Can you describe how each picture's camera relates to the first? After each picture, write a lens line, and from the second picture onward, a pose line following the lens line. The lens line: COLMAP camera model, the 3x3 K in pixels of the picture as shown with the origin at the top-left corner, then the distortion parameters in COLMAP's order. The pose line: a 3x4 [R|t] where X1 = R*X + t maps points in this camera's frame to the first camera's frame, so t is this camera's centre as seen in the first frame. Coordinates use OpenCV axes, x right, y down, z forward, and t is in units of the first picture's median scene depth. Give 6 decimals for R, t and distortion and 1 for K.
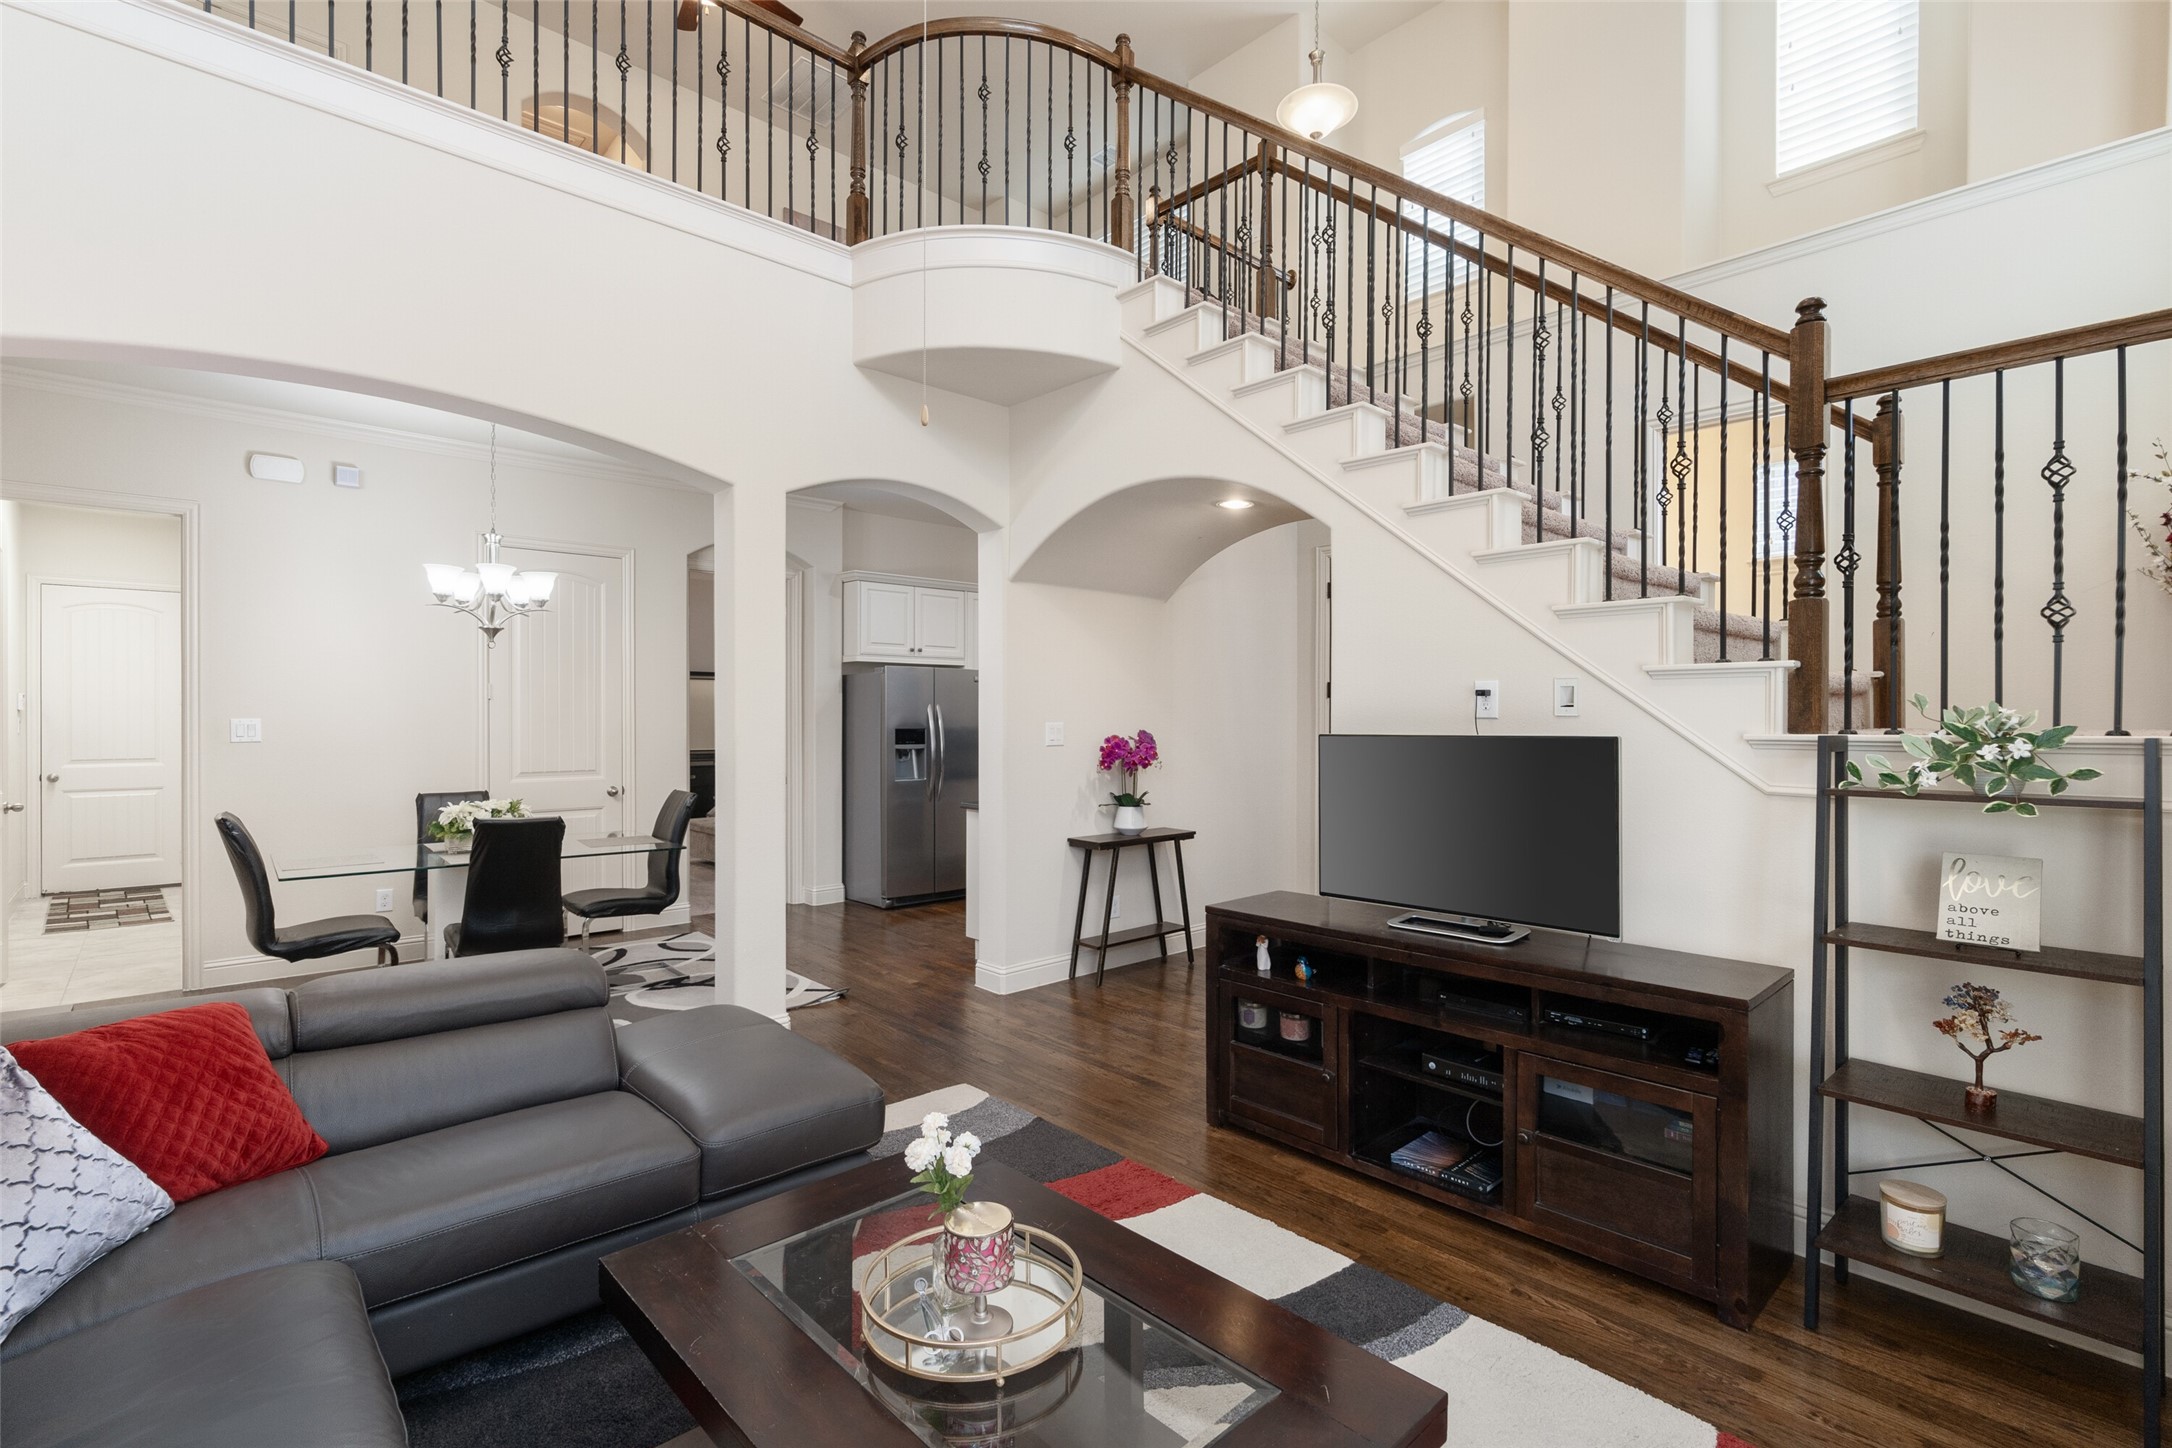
lens RADIAL K [[982.1, 0, 1087.1], [0, 982.1, 725.3], [0, 0, 1]] dist [-0.005137, 0.001174]
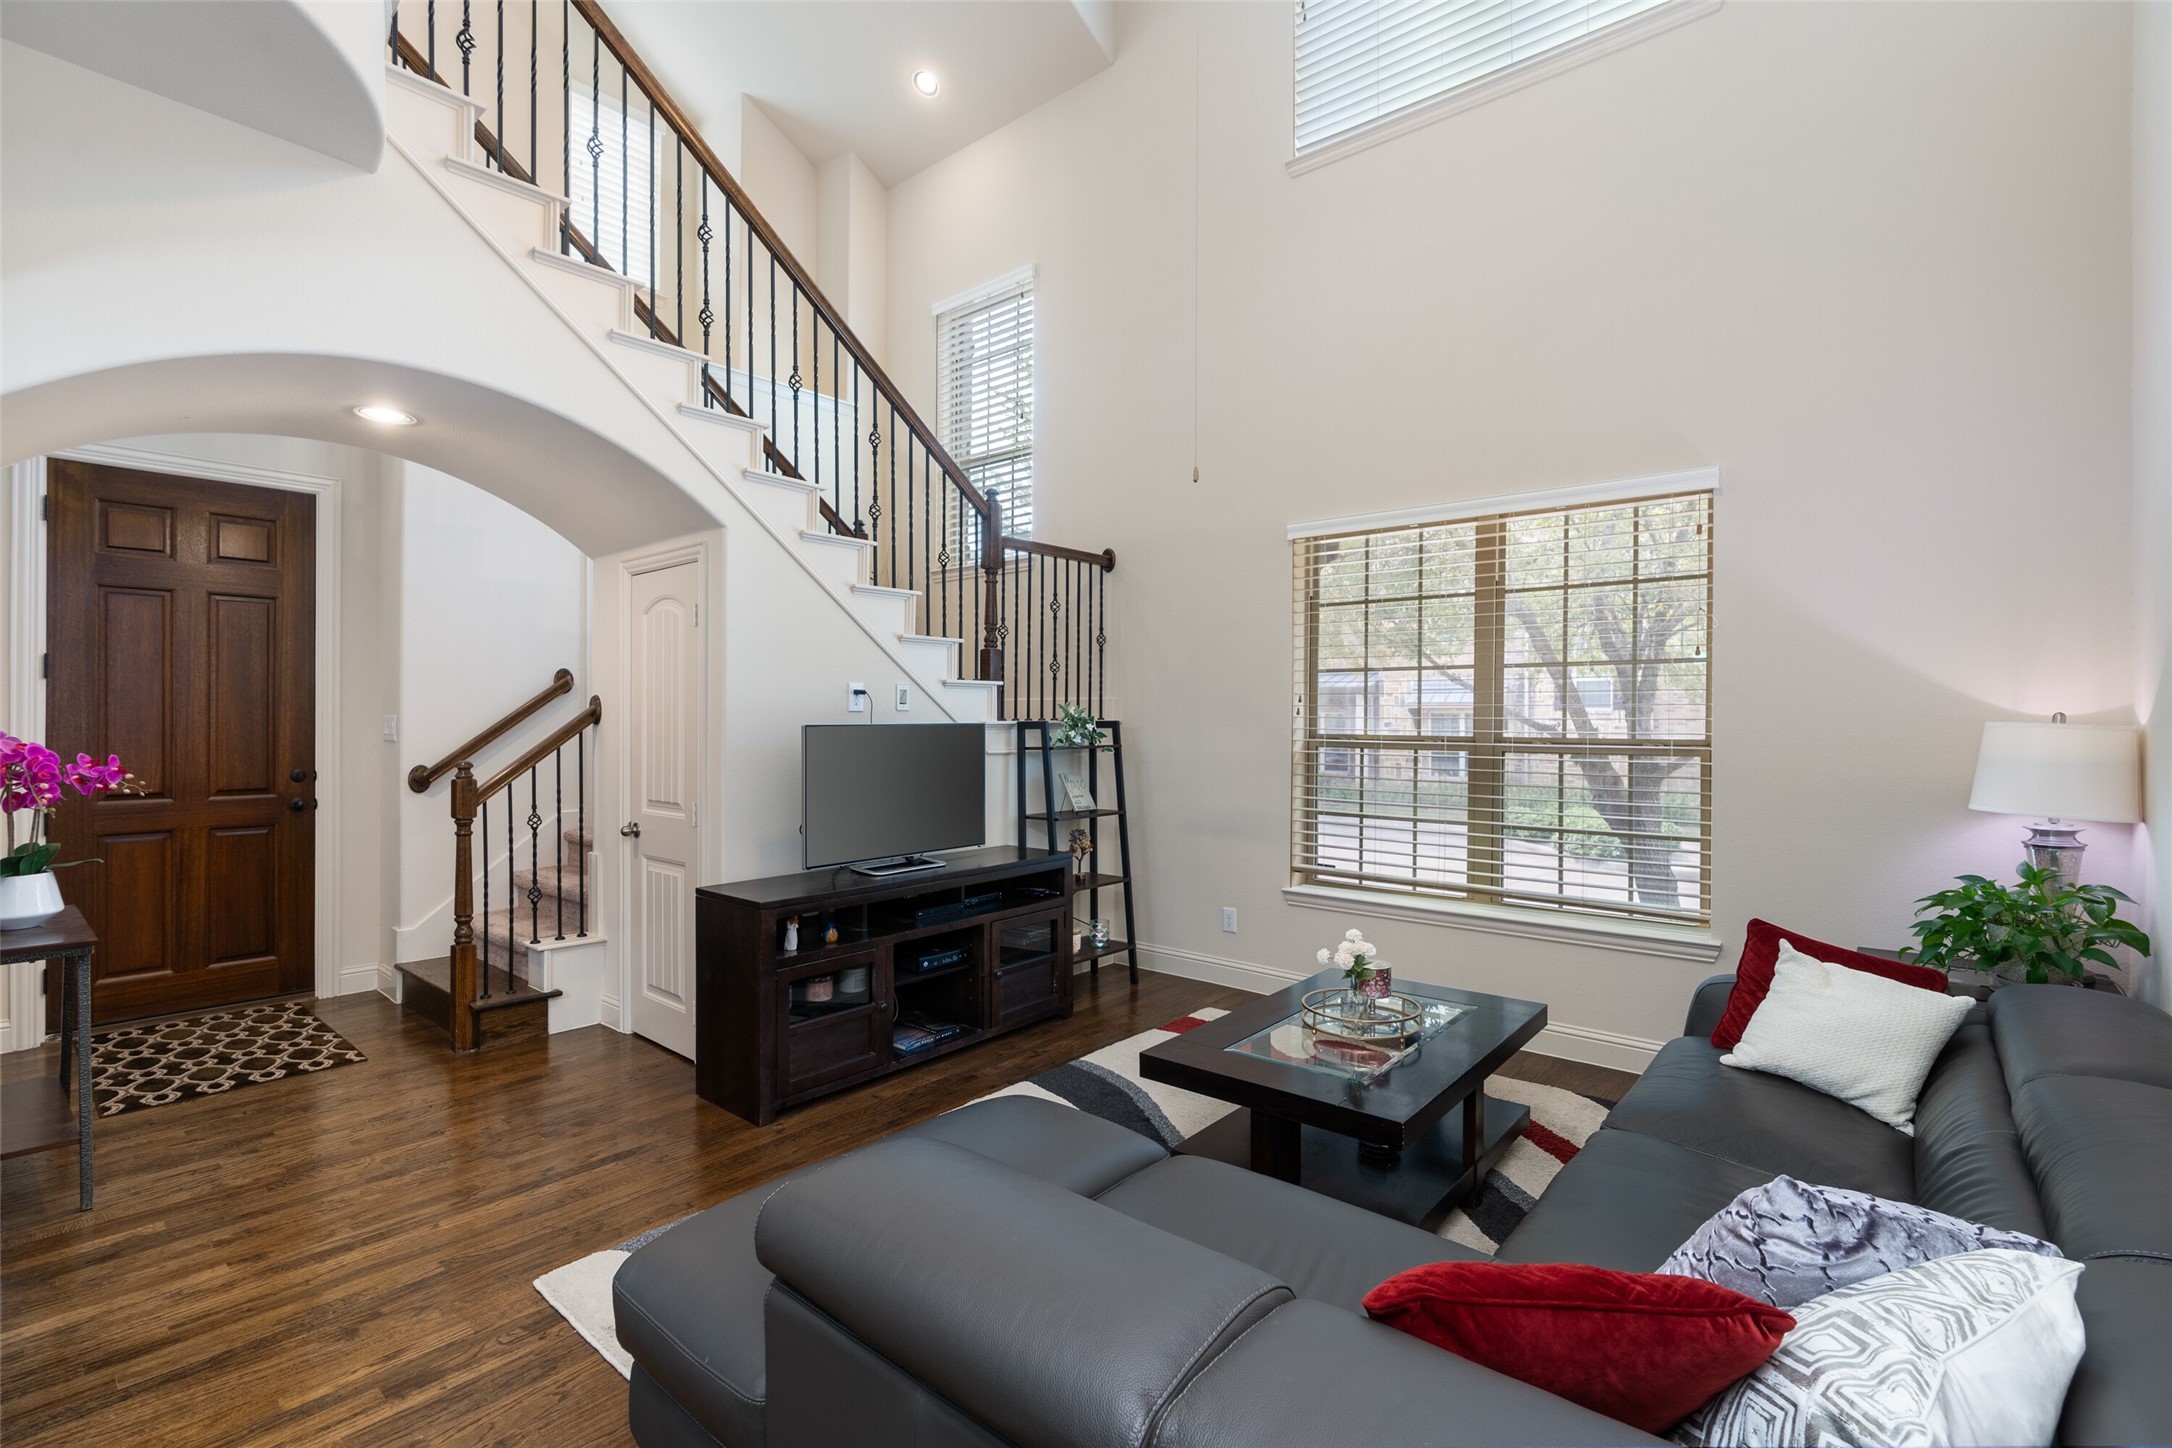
lens RADIAL K [[982.1, 0, 1088.5], [0, 982.1, 723.7], [0, 0, 1]] dist [-0.005137, 0.001174]
pose [[-0.125417, -0.009151, 0.992062, -1.022243], [-0.002148, 0.999958, 0.008952, -0.002454], [-0.992102, -0.001009, -0.125431, 0.934284]]
